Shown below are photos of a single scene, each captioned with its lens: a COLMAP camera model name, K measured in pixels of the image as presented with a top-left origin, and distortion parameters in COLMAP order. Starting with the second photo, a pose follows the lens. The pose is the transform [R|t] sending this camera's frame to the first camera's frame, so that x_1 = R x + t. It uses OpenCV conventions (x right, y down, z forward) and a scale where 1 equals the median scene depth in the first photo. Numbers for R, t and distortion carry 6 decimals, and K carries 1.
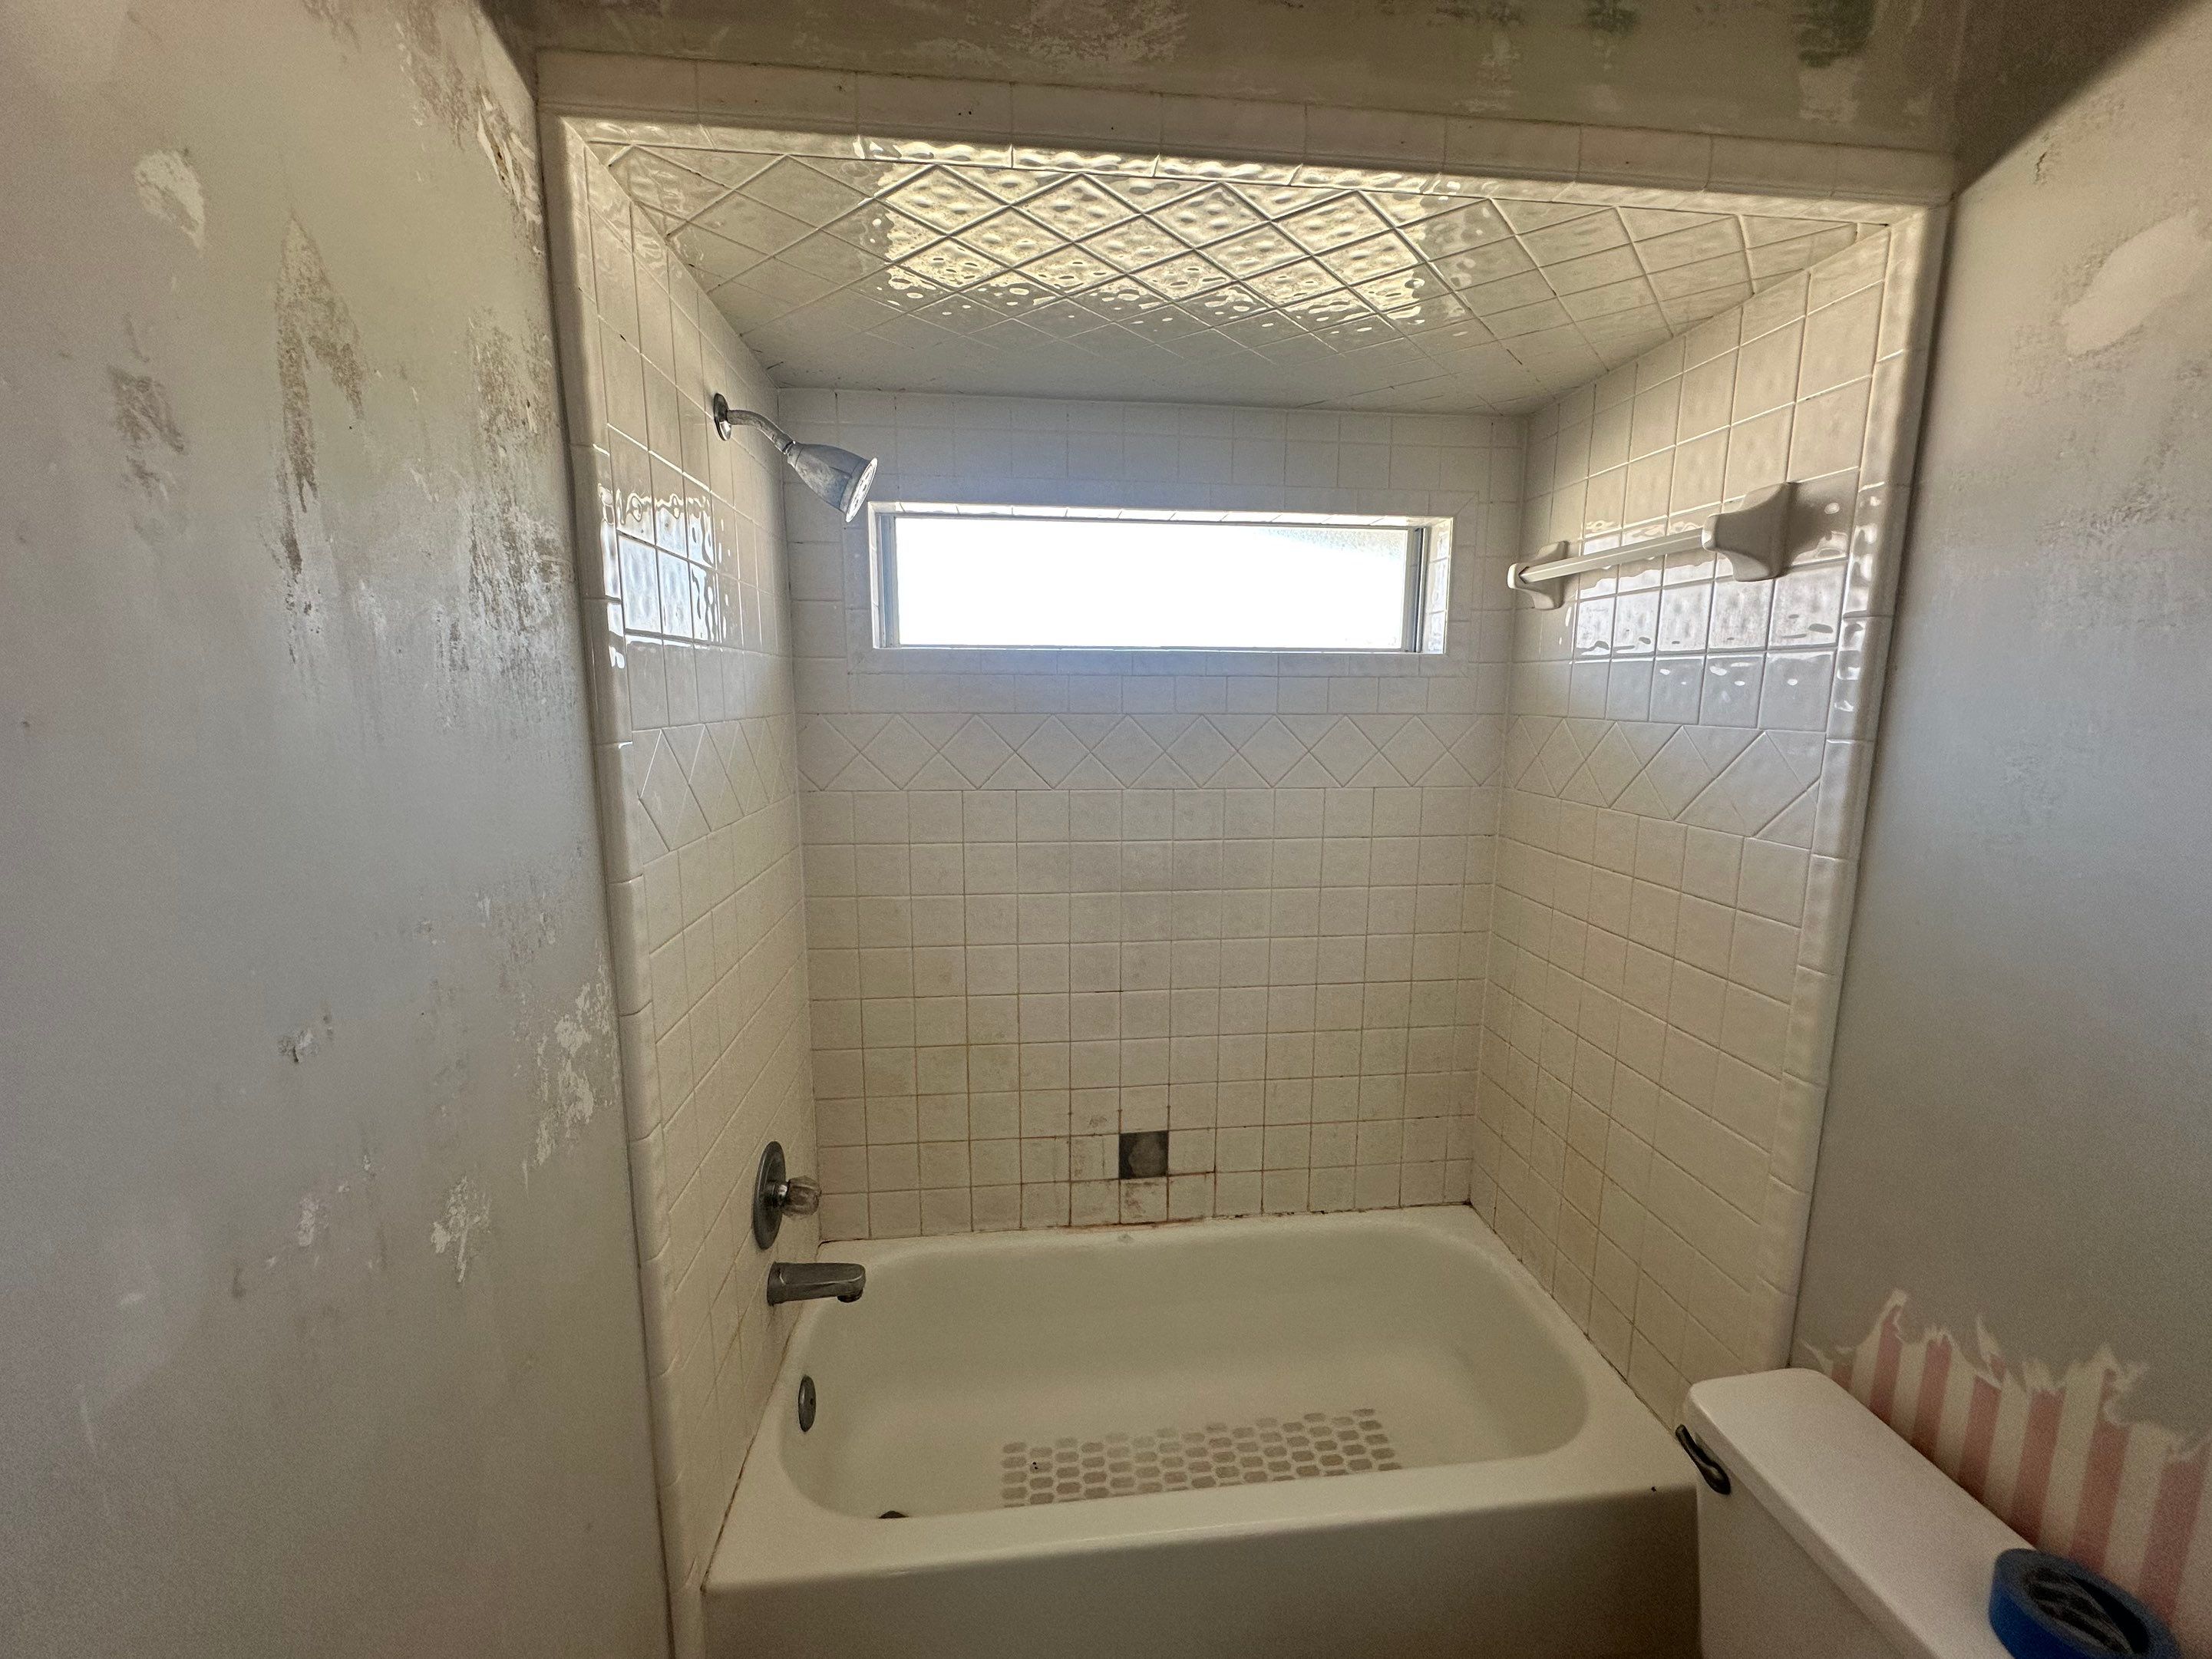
lens RADIAL K [[883.5, 0, 1107.6], [0, 883.5, 823.2], [0, 0, 1]] dist [-0.002832, 0.000682]
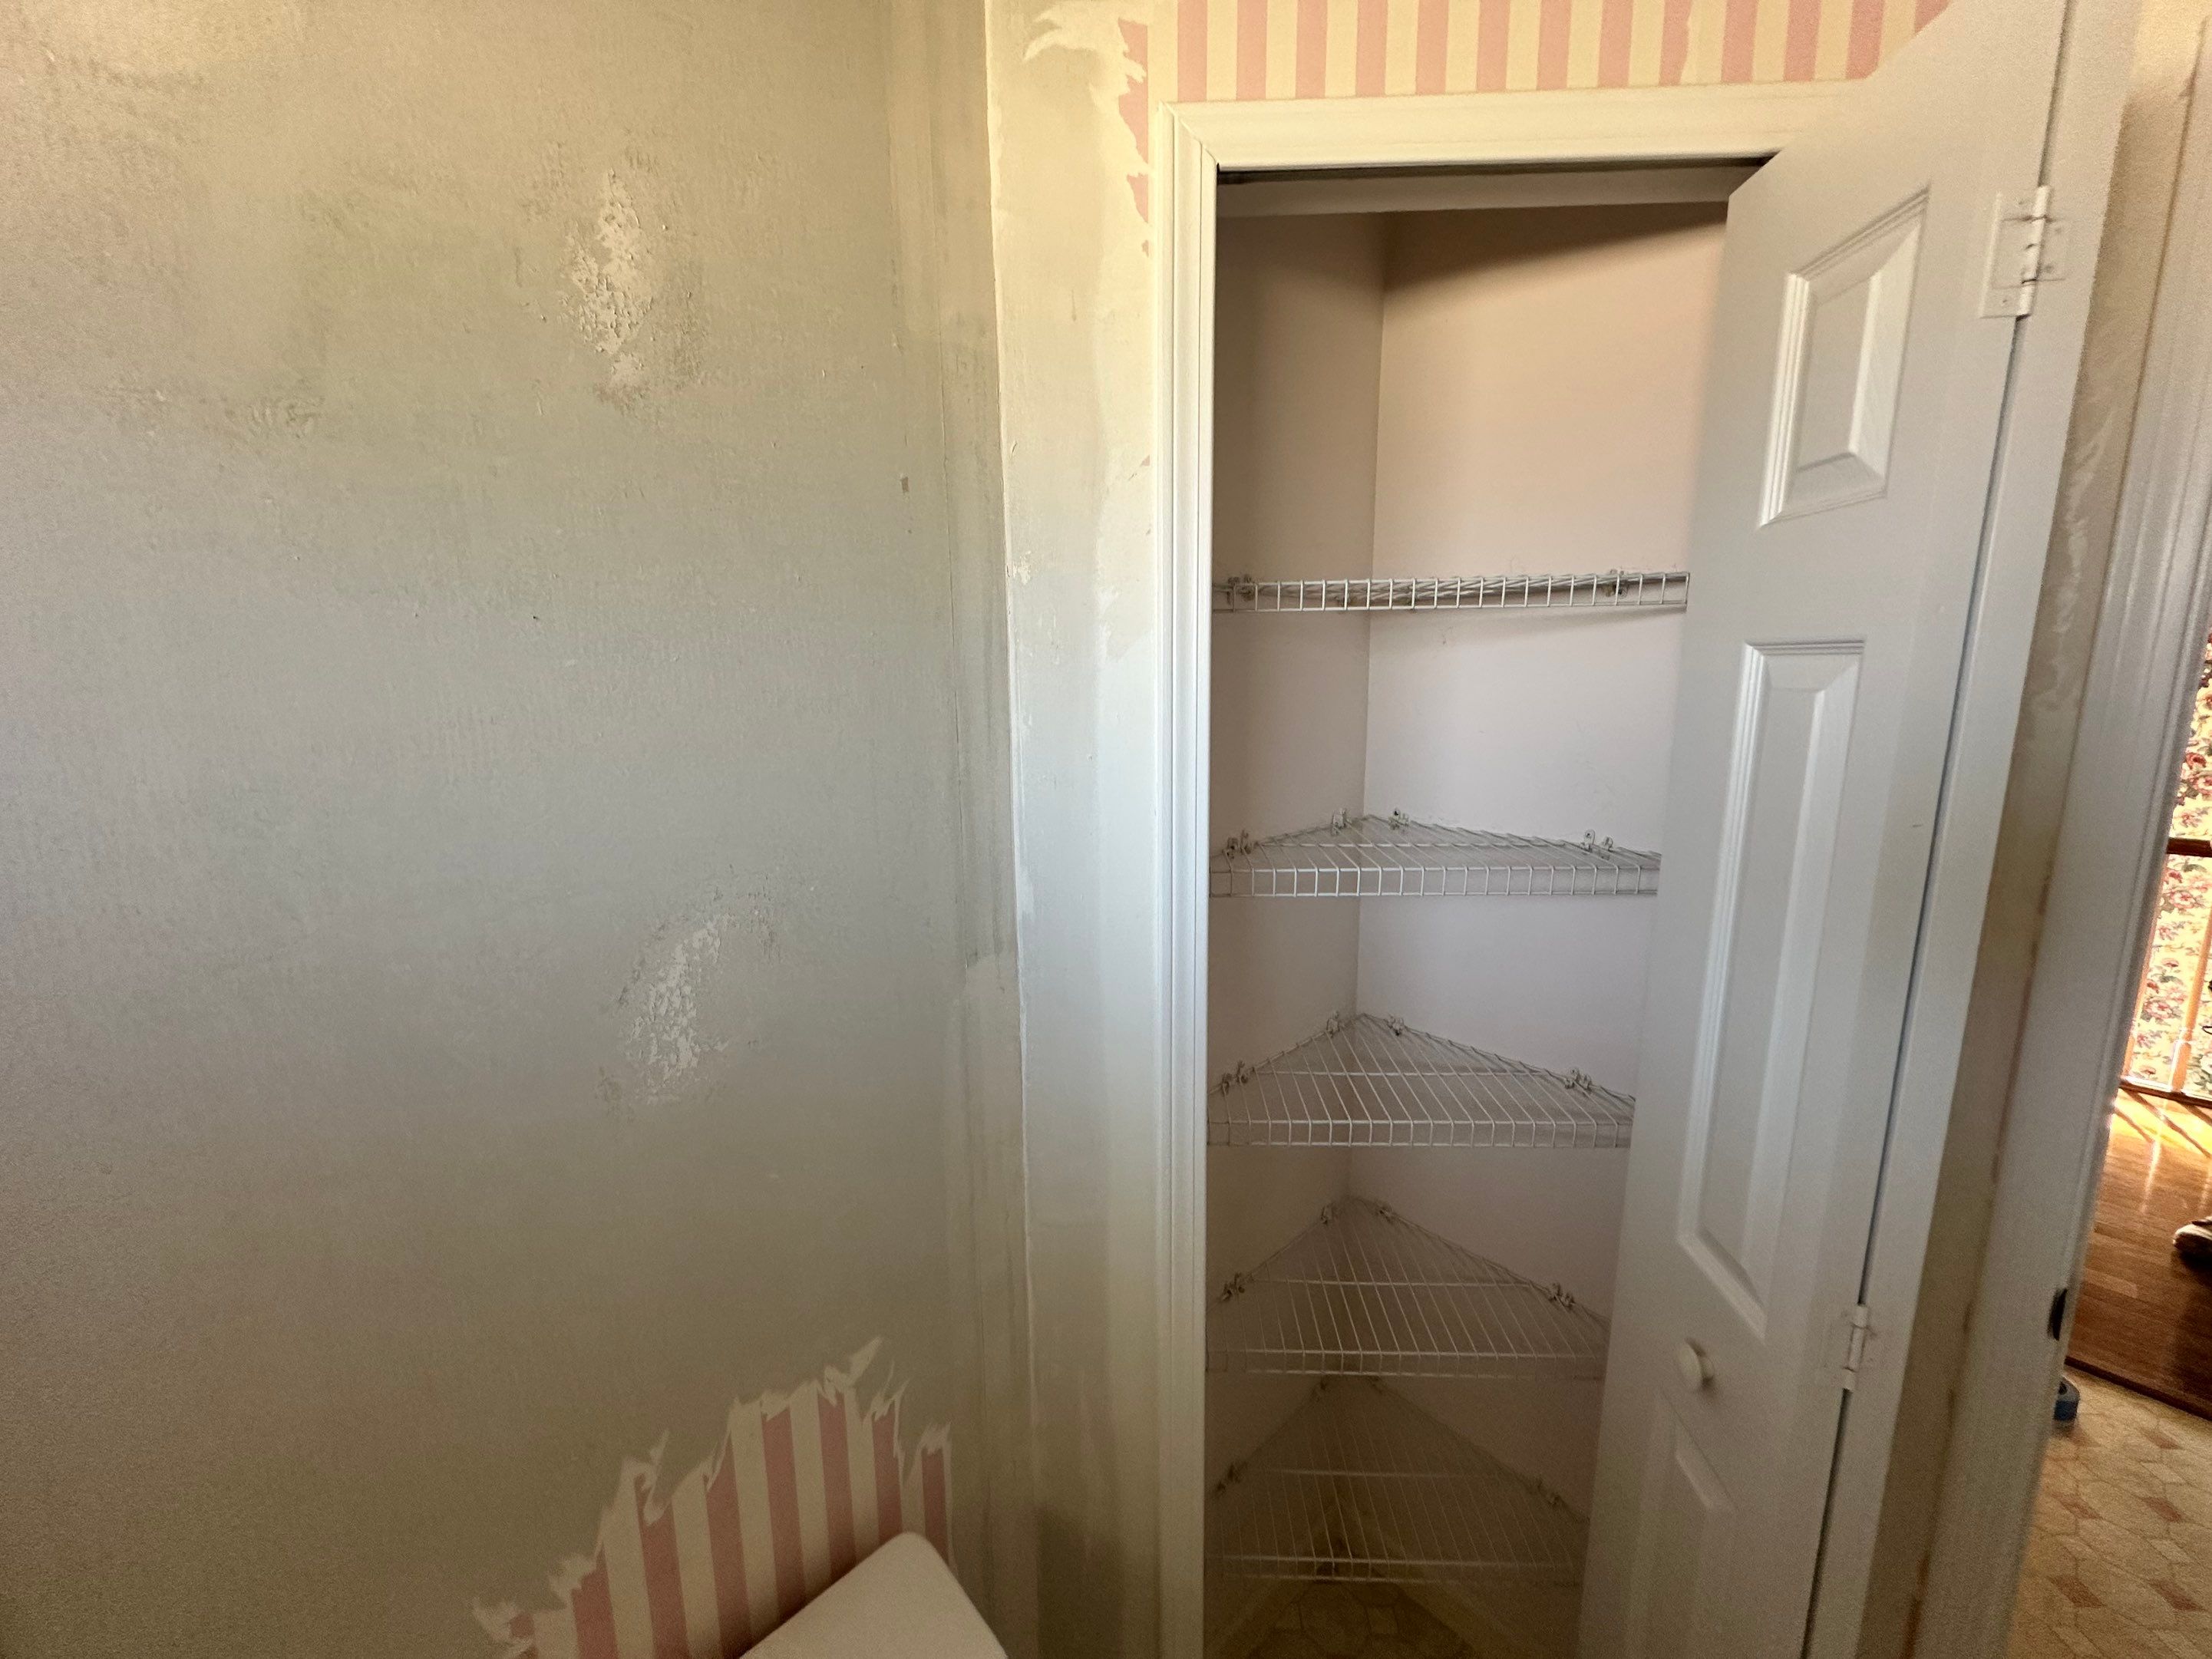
lens RADIAL K [[883.5, 0, 1102.6], [0, 883.5, 824.3], [0, 0, 1]] dist [-0.002832, 0.000682]
pose [[-0.582475, -0.143054, 0.800162, 0.229041], [0.126789, 0.956353, 0.263274, -0.136182], [-0.802899, 0.254802, -0.538914, 0.788145]]
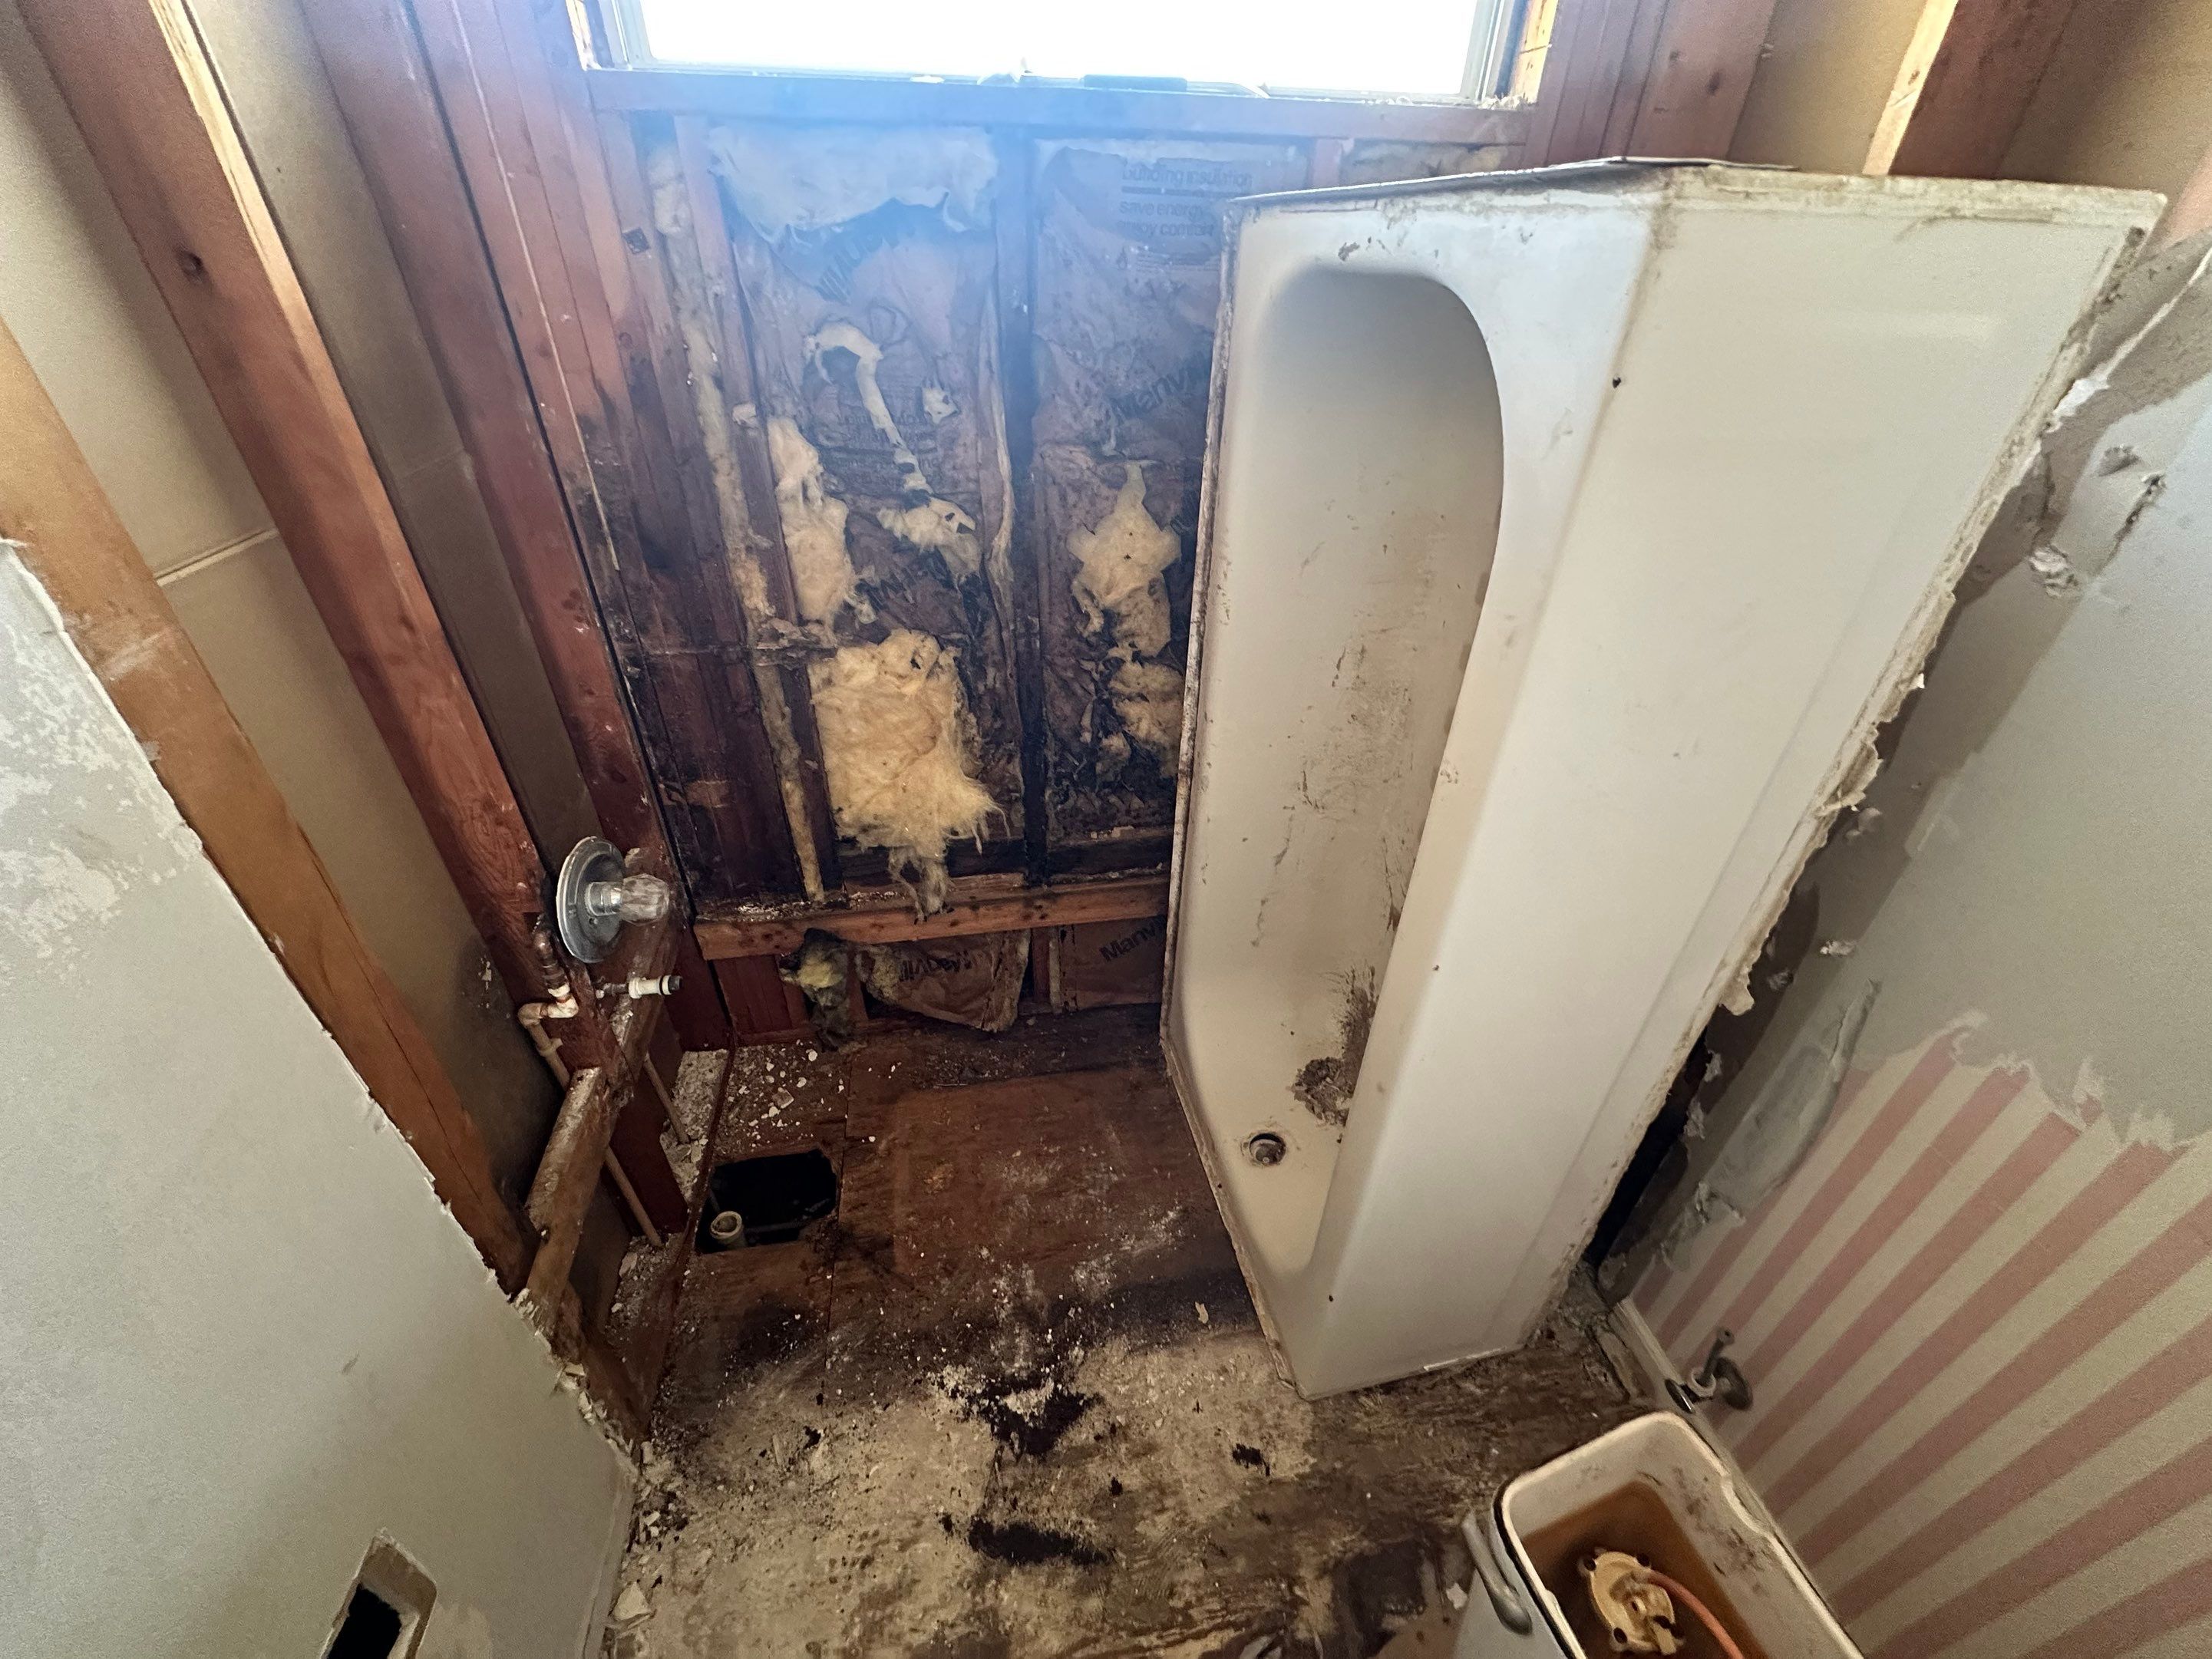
lens RADIAL K [[883.5, 0, 1109.2], [0, 883.5, 830.0], [0, 0, 1]] dist [-0.002832, 0.000682]
pose [[0.997762, -0.026684, 0.061305, 0.044451], [-0.002032, 0.904382, 0.426719, 0.028094], [-0.066830, -0.425888, 0.902304, 0.402000]]
